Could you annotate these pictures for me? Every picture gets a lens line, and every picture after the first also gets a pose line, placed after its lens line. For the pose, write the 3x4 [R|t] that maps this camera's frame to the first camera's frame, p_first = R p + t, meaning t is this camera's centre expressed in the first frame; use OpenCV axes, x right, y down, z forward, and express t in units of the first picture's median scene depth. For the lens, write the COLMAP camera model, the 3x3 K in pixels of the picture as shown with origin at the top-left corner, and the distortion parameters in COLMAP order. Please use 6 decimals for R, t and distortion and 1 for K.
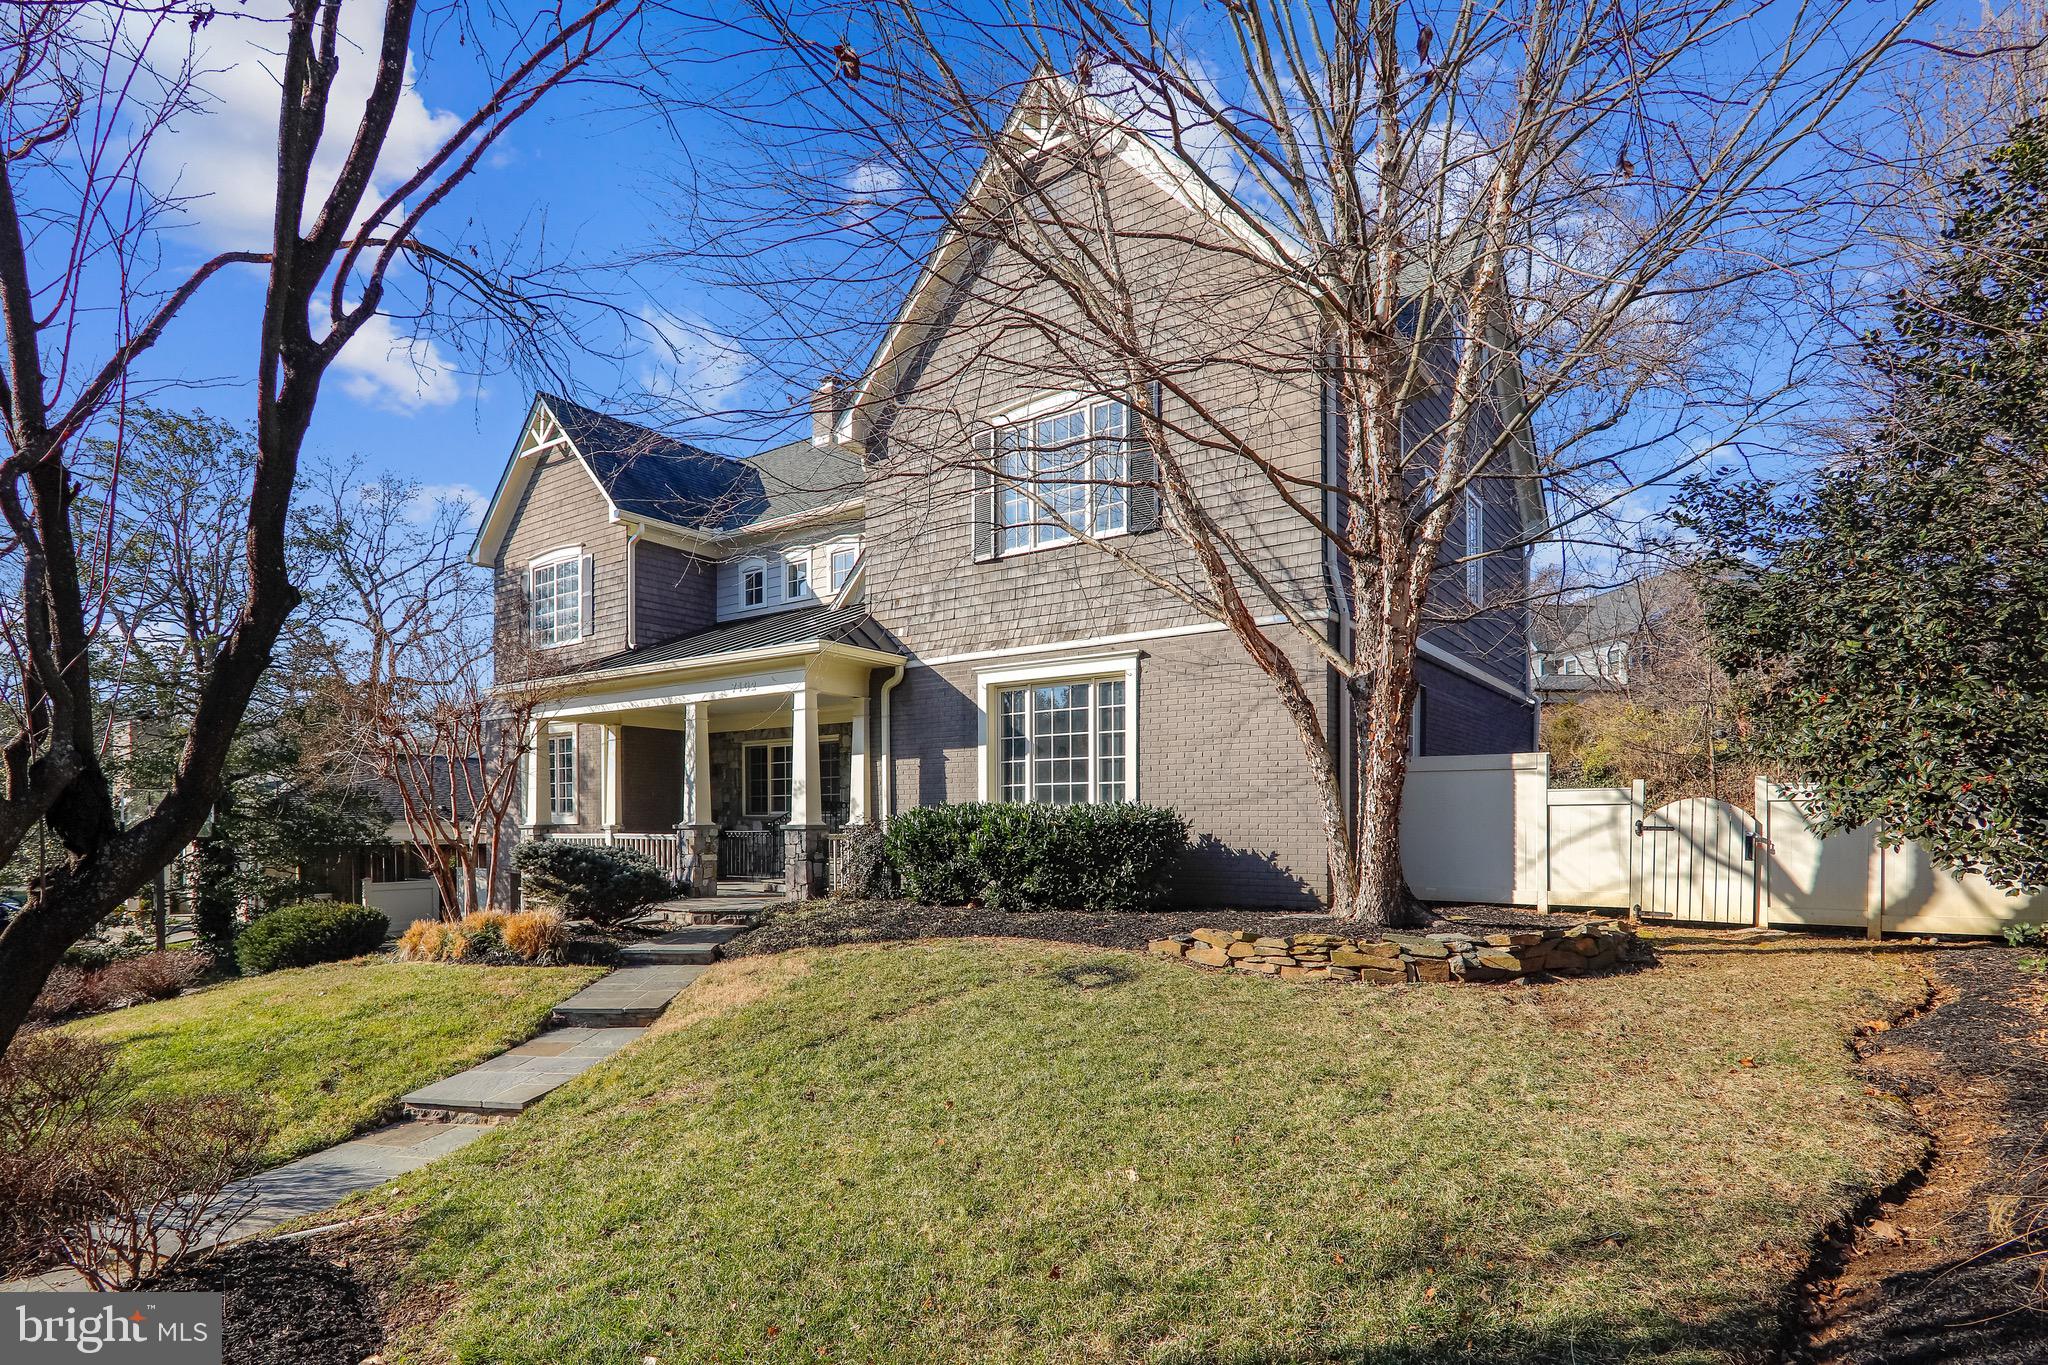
lens RADIAL K [[1004.2, 0, 1021.0], [0, 1004.2, 803.4], [0, 0, 1]] dist [-0.014392, -0.000059]
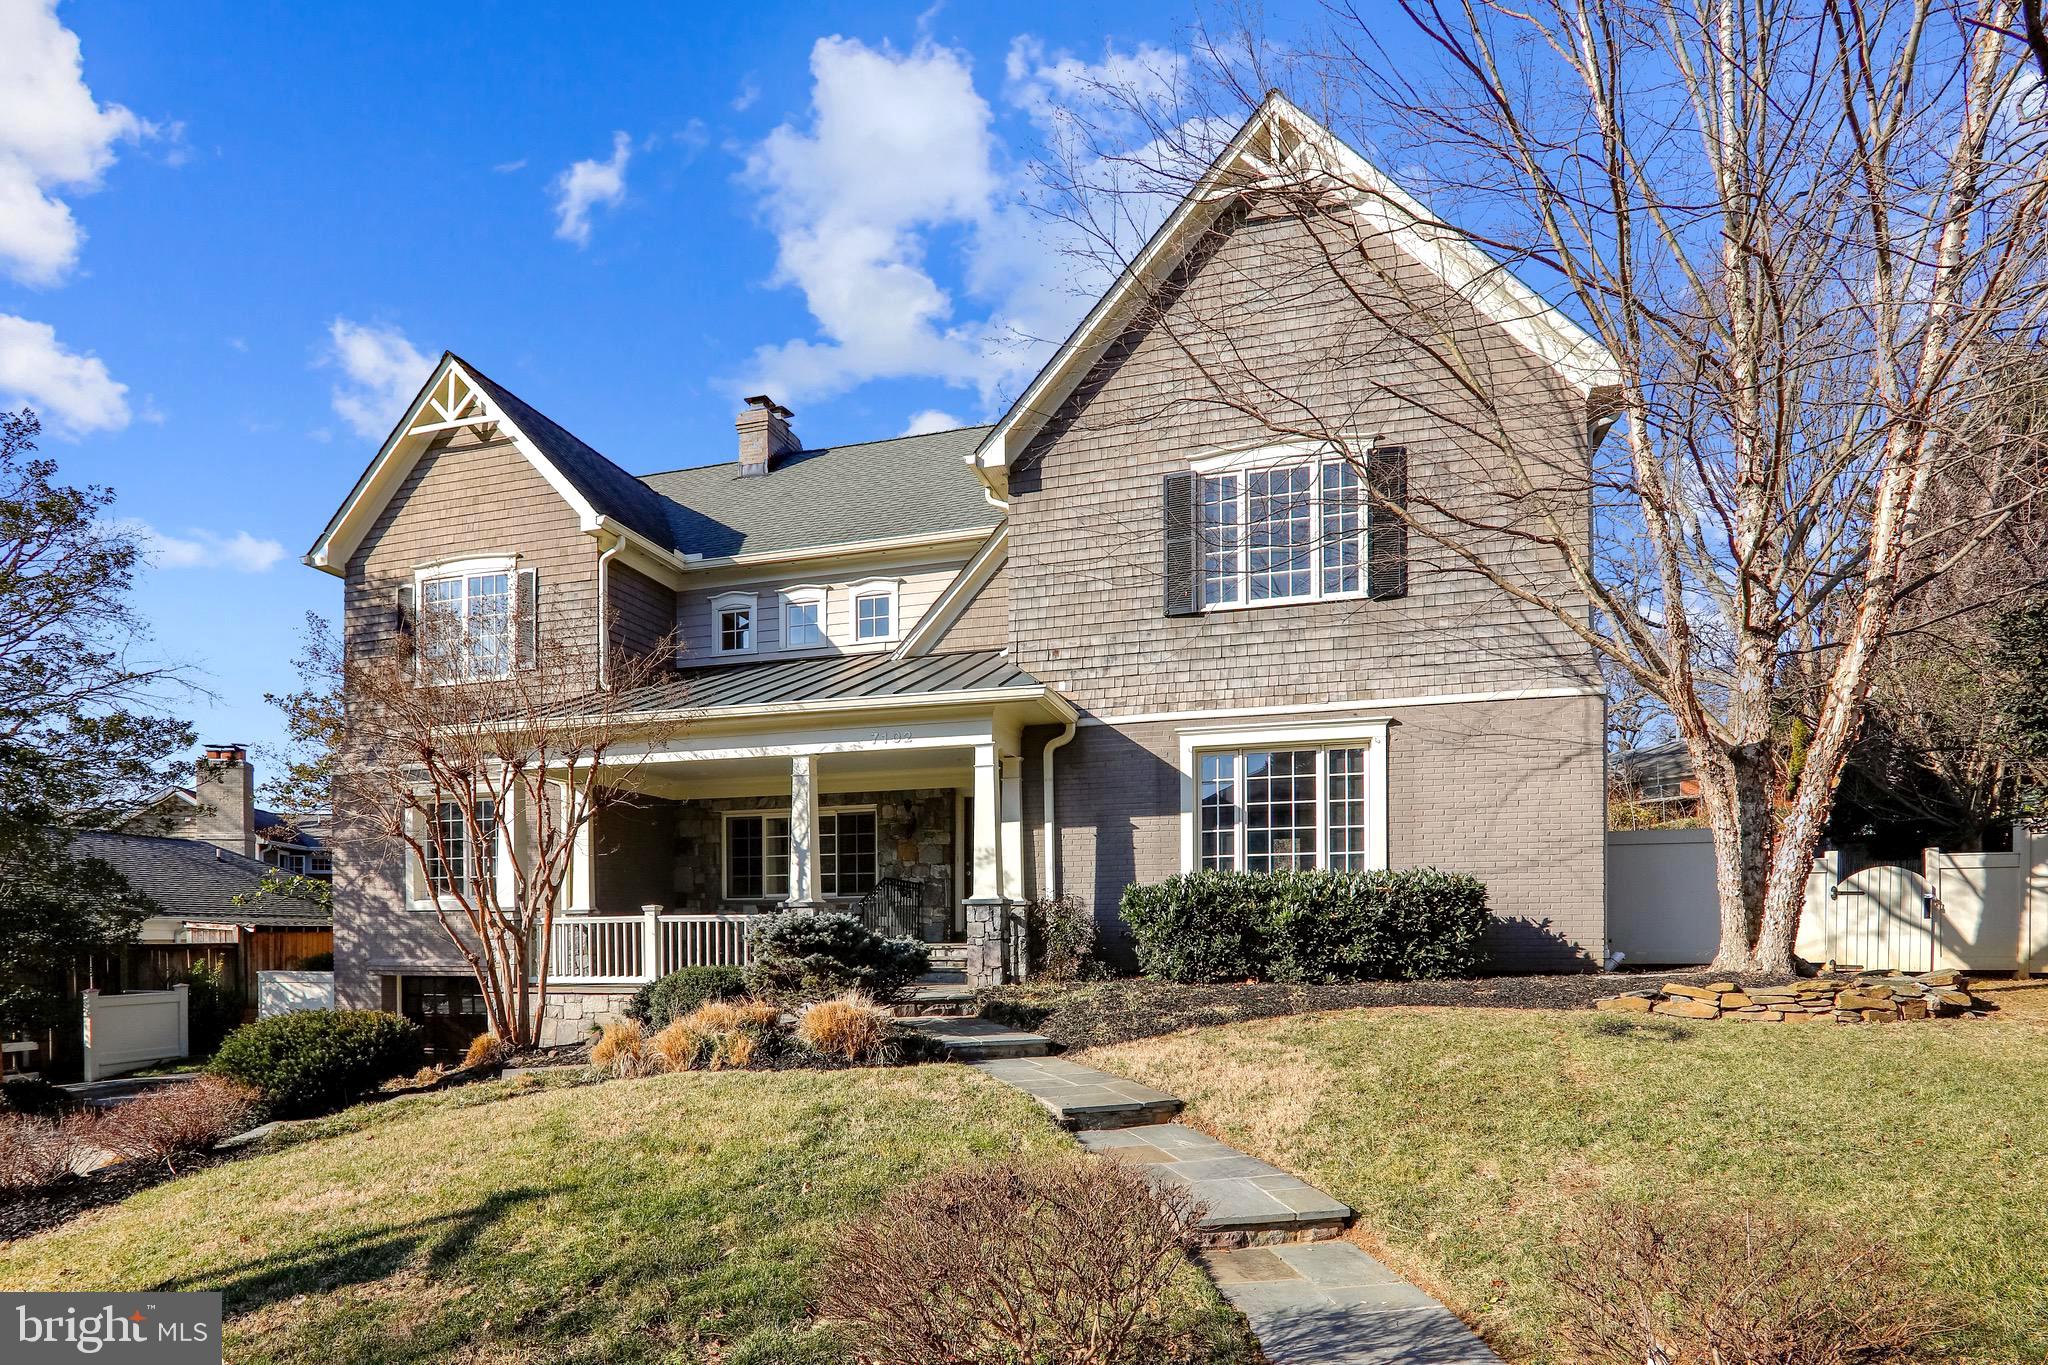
lens RADIAL K [[1031.8, 0, 1029.9], [0, 1031.8, 907.0], [0, 0, 1]] dist [-0.015192, -0.000309]
pose [[0.940385, -0.002447, 0.340103, -0.511666], [0.002905, 0.999995, -0.000838, 0.030377], [-0.340100, 0.001777, 0.940388, 0.158805]]
